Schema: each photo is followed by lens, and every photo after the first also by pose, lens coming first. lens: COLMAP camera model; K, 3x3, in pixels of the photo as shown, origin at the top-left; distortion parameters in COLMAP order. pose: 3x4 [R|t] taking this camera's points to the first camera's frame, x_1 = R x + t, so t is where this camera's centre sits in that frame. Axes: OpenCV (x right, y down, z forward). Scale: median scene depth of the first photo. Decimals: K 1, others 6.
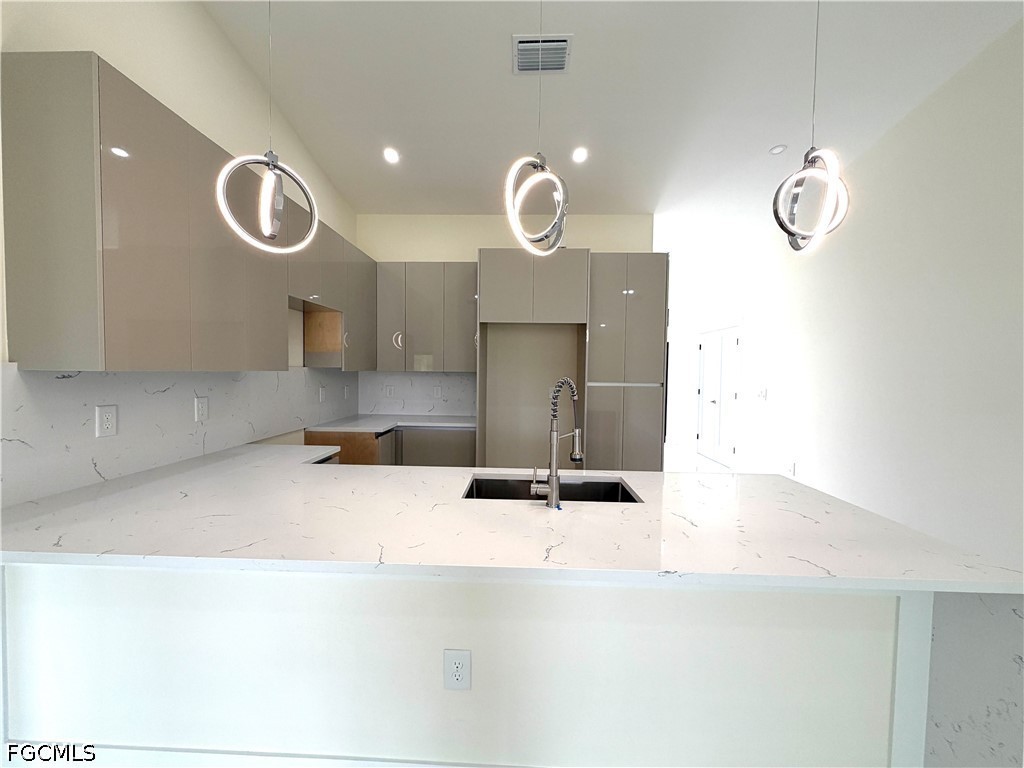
lens RADIAL K [[411.8, 0, 512.0], [0, 411.8, 384.0], [0, 0, 1]] dist [-0.000516, 0.000348]
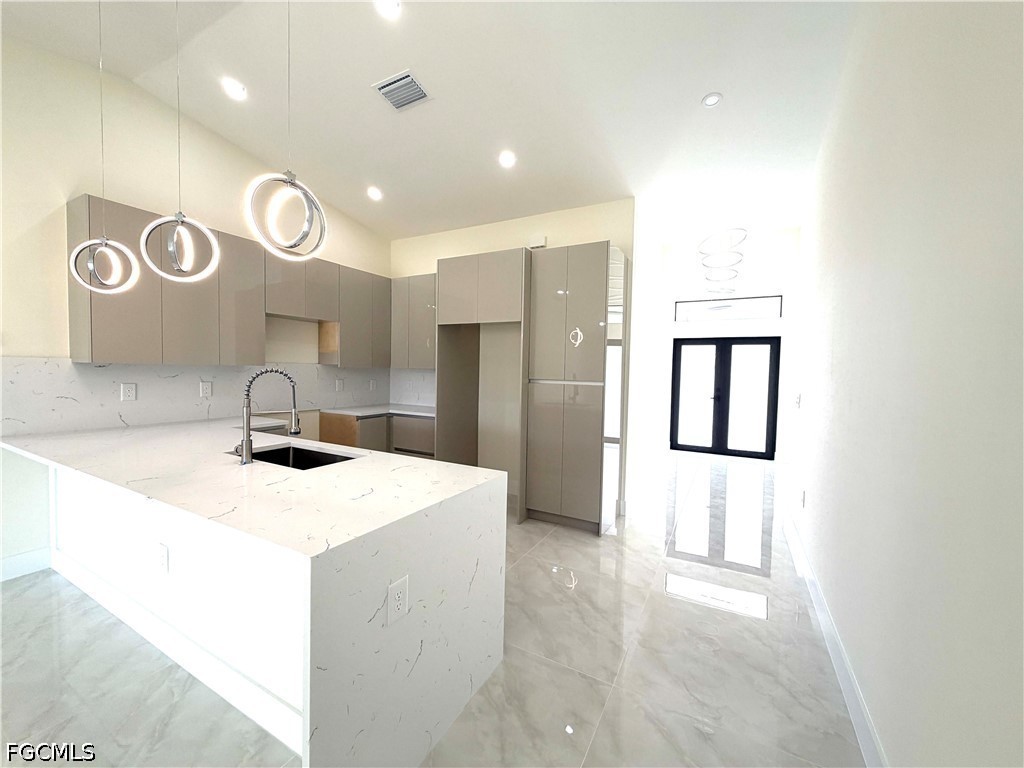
lens RADIAL K [[411.8, 0, 512.0], [0, 411.8, 384.0], [0, 0, 1]] dist [-0.000516, 0.000348]
pose [[0.891110, 0.021676, -0.453269, 0.664318], [-0.024003, 0.999712, 0.000619, 0.007911], [0.453152, 0.010328, 0.891373, 0.089282]]
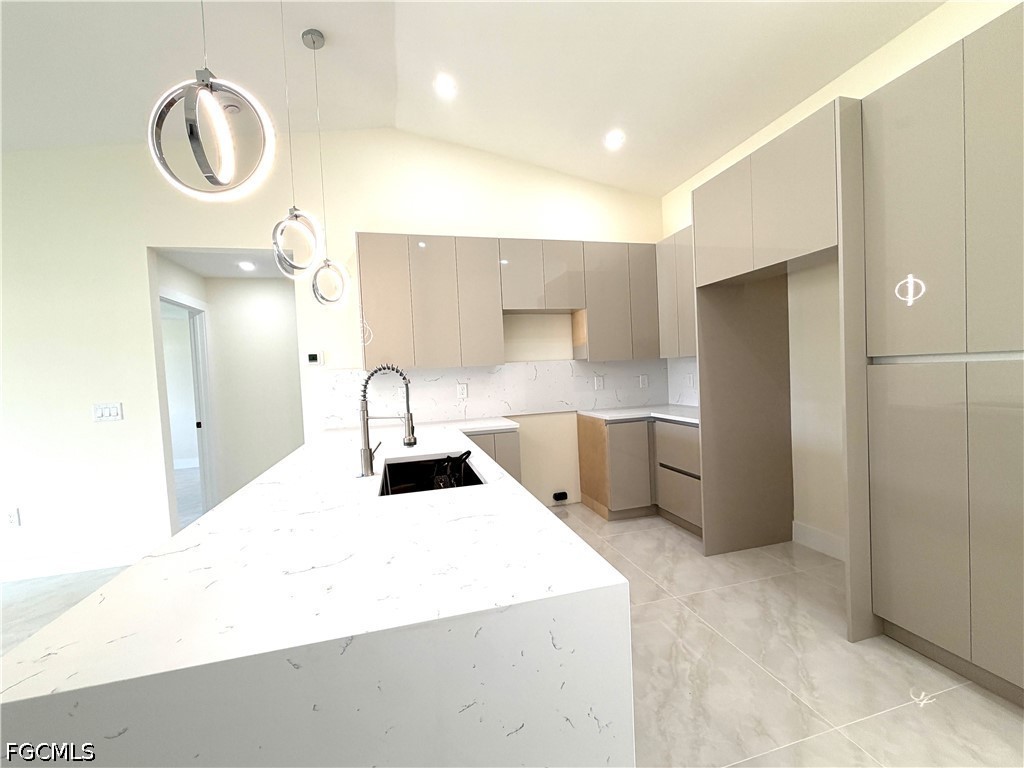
lens RADIAL K [[419.2, 0, 509.6], [0, 419.2, 384.1], [0, 0, 1]] dist [0.000539, 0.000306]
pose [[0.281374, 0.001589, -0.959597, 0.607082], [0.017413, 0.999826, 0.006761, 0.017808], [0.959440, -0.018612, 0.281297, 0.477726]]
